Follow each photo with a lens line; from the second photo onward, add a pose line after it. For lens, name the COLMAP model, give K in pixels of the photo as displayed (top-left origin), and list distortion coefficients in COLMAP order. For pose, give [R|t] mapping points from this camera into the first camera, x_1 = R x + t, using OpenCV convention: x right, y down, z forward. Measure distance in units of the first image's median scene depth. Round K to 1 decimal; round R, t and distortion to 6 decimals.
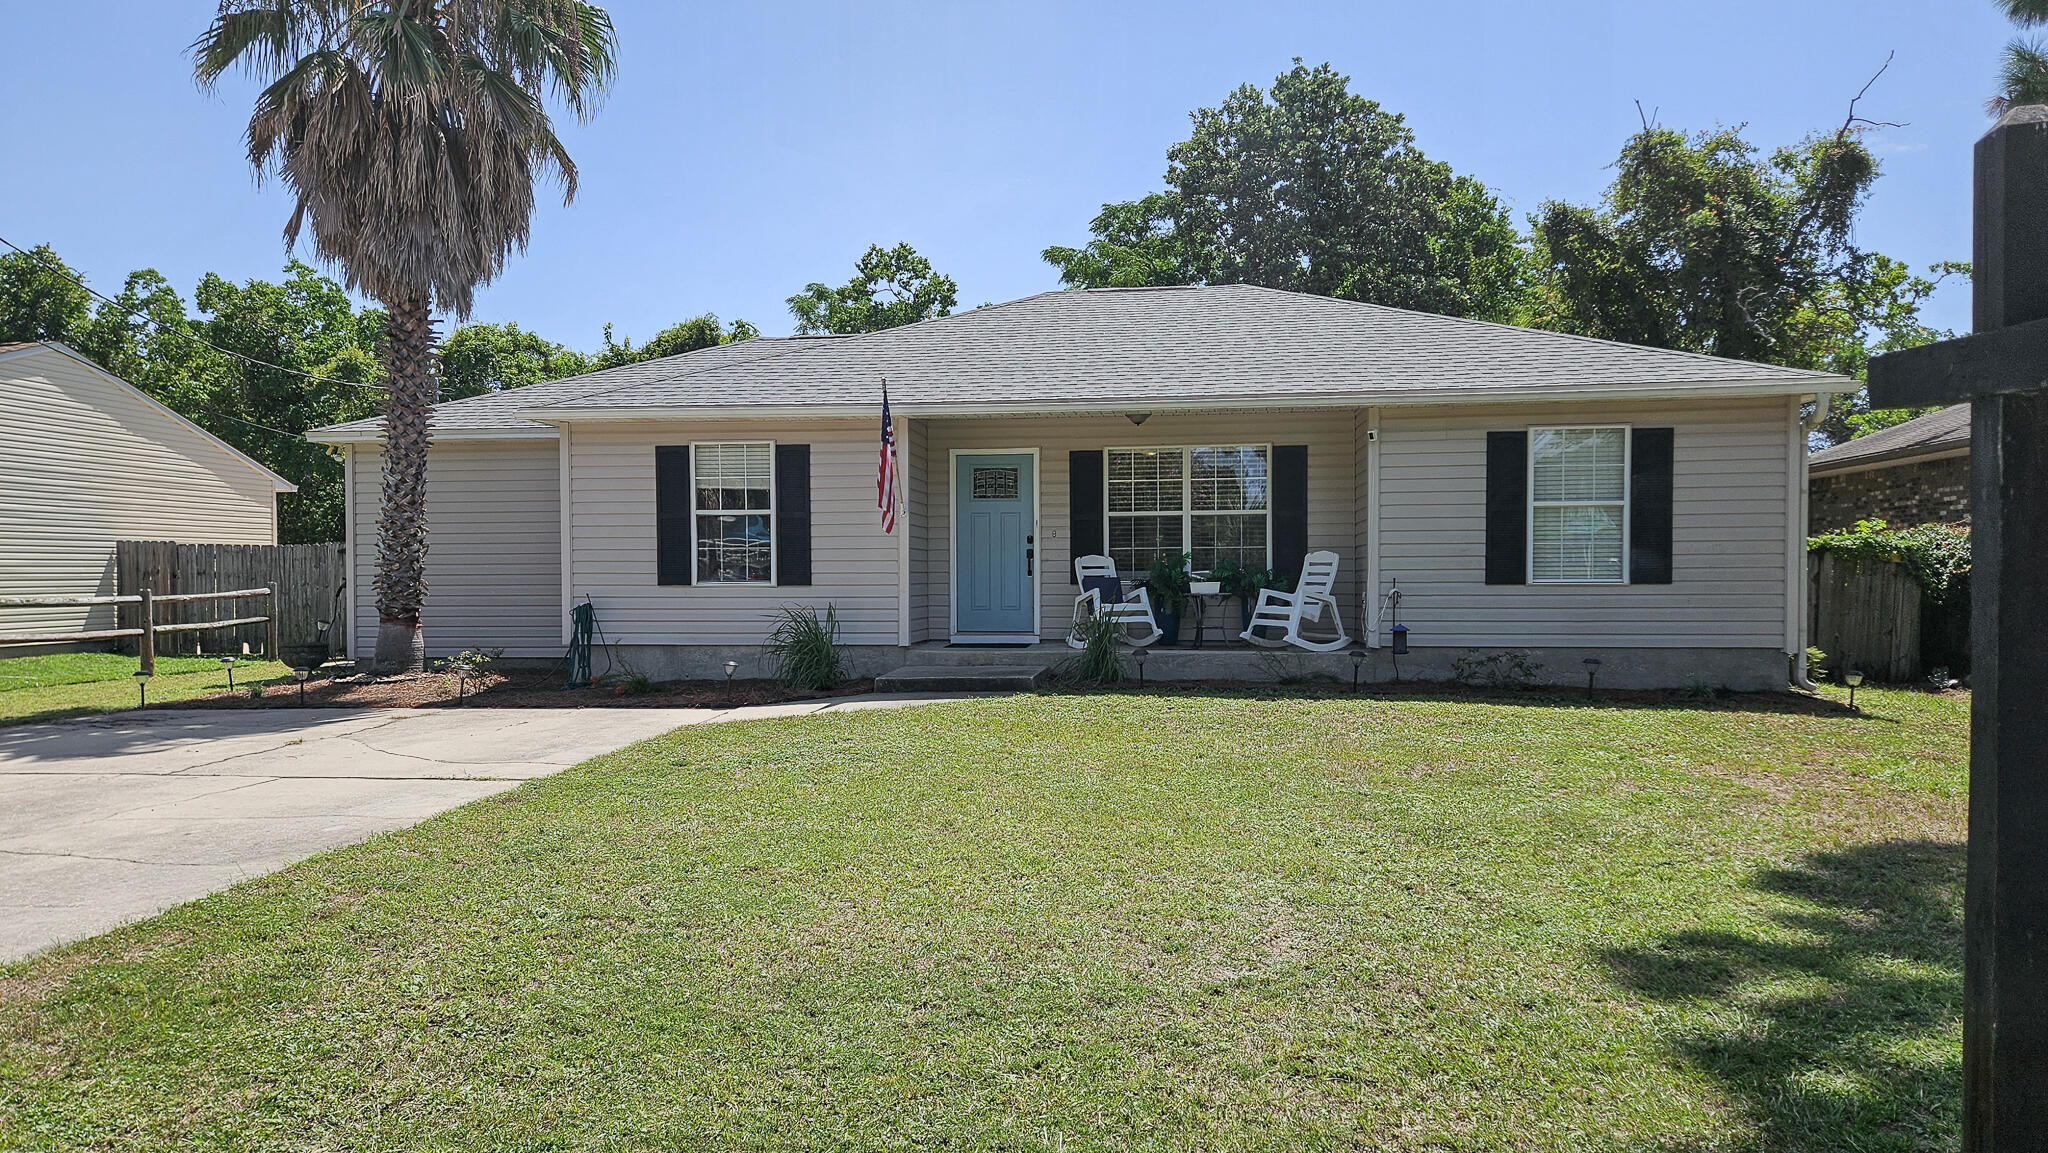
lens RADIAL K [[1336.3, 0, 1024.0], [0, 1336.3, 576.5], [0, 0, 1]] dist [0.052039, -0.001390]
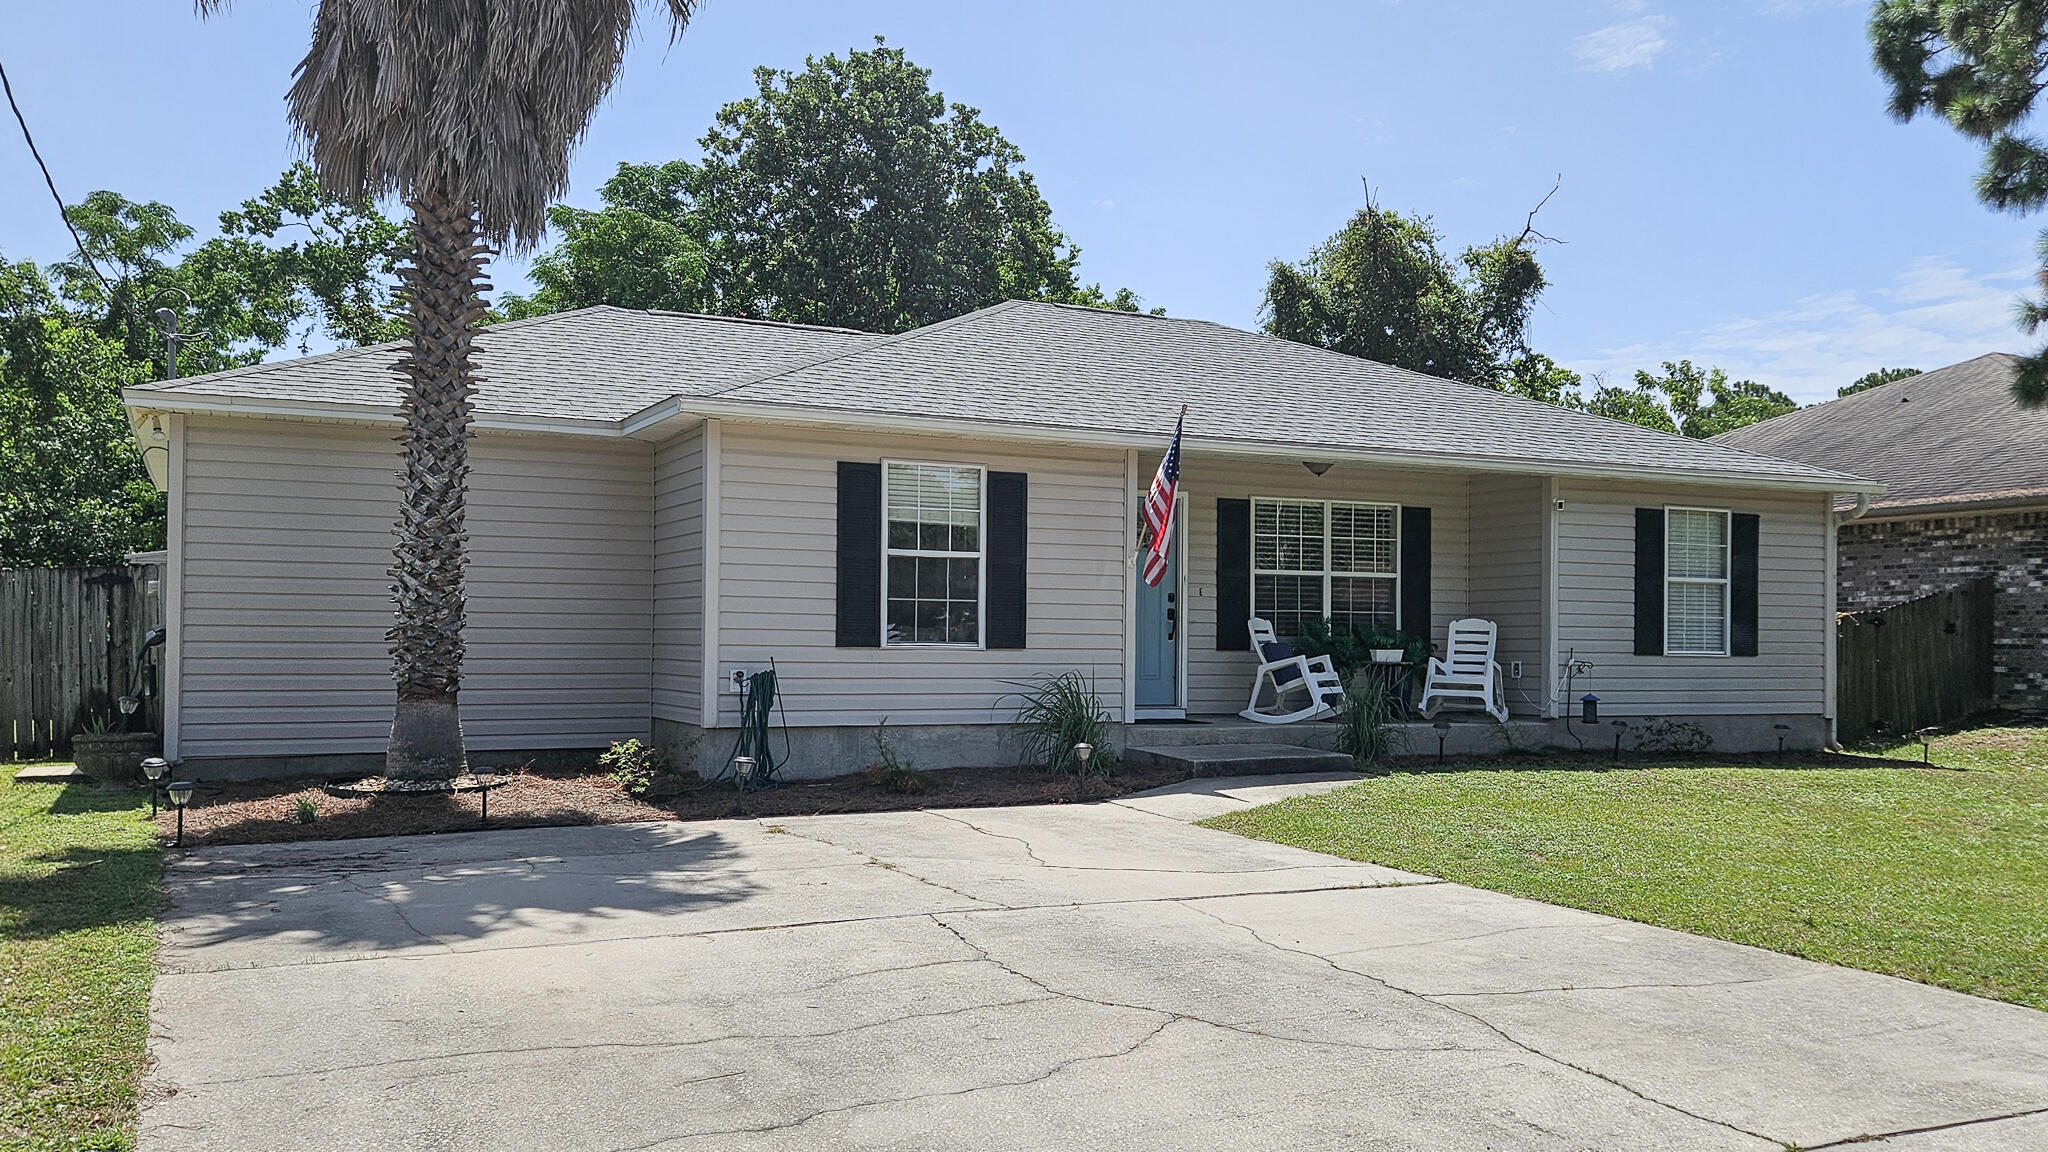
lens RADIAL K [[1613.2, 0, 1053.0], [0, 1613.2, 609.9], [0, 0, 1]] dist [0.064838, -0.000071]
pose [[0.840572, 0.022716, 0.541224, -0.664589], [-0.014165, 0.999700, -0.019960, 0.002382], [-0.541515, 0.009112, 0.840642, 0.176209]]
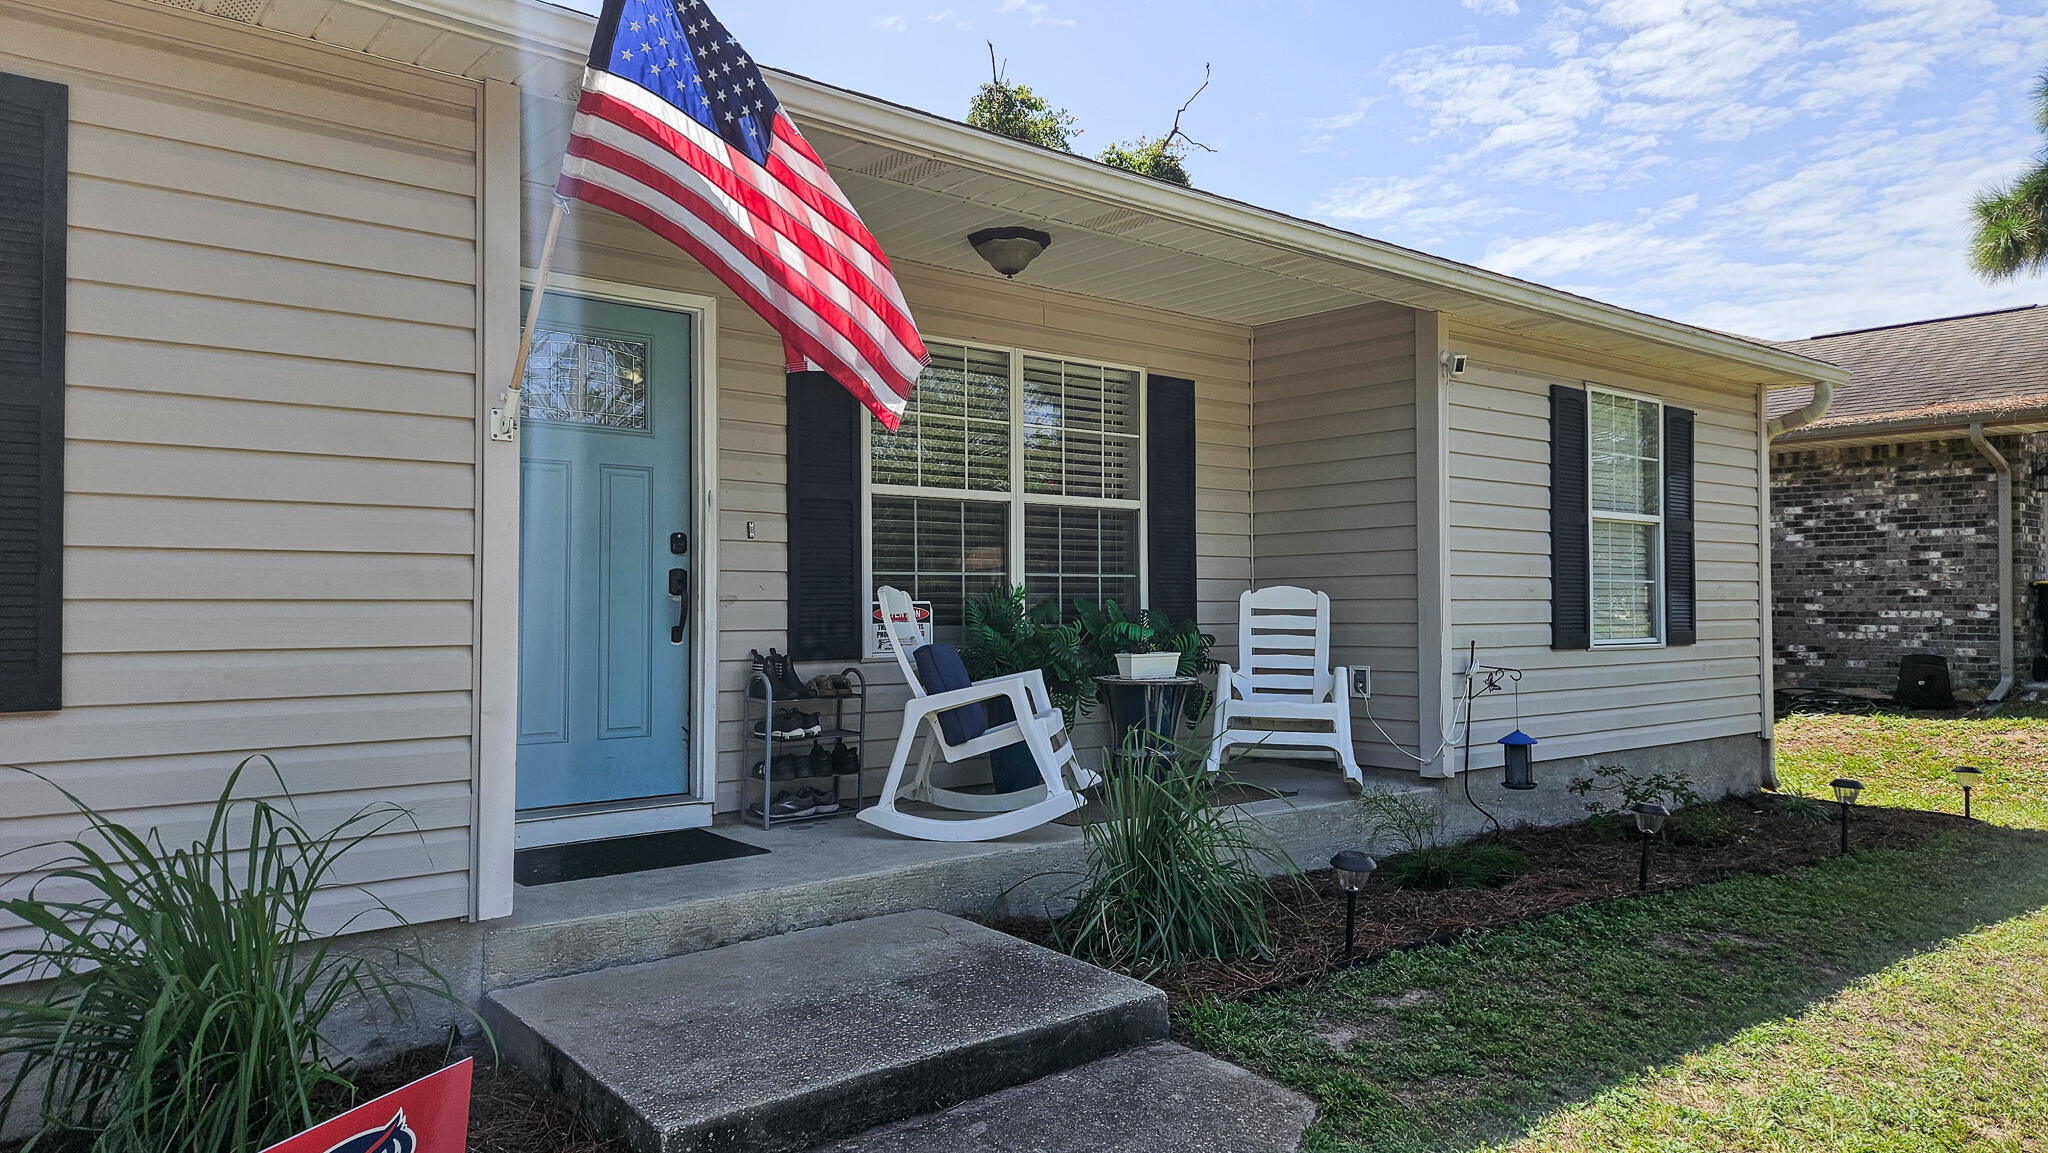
lens RADIAL K [[1336.3, 0, 1024.0], [0, 1336.3, 576.5], [0, 0, 1]] dist [0.052039, -0.001390]
pose [[0.682665, 0.018386, 0.730500, -0.214968], [-0.001823, 0.999723, -0.023459, -0.010553], [-0.730729, 0.014683, 0.682509, 0.720883]]
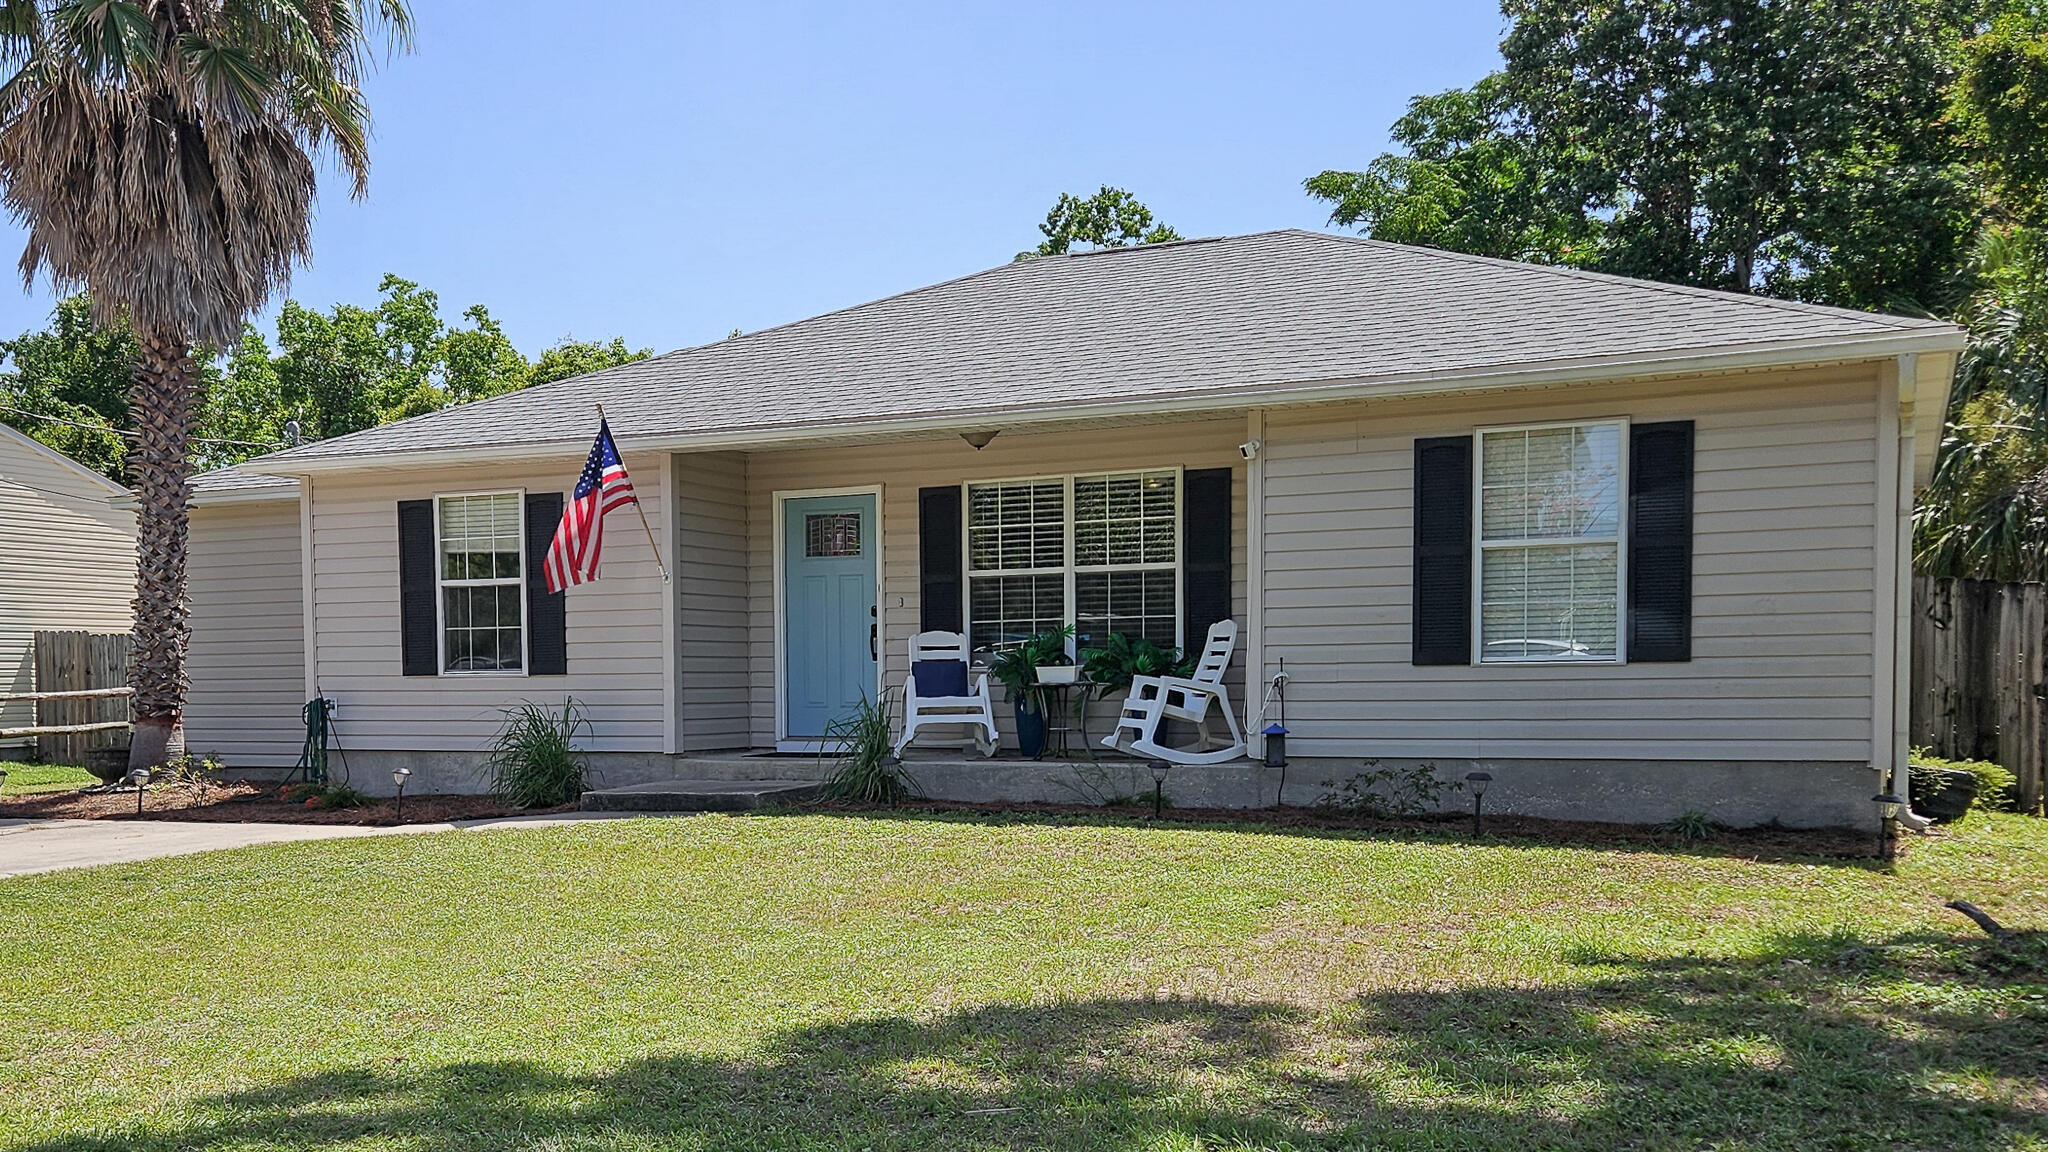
lens RADIAL K [[1986.9, 0, 910.1], [0, 1986.9, 718.6], [0, 0, 1]] dist [0.050087, 0.005504]
pose [[0.946601, 0.000595, -0.322408, 0.398355], [0.006298, 0.999773, 0.020334, 0.009811], [0.322347, -0.021279, 0.946382, -0.026682]]
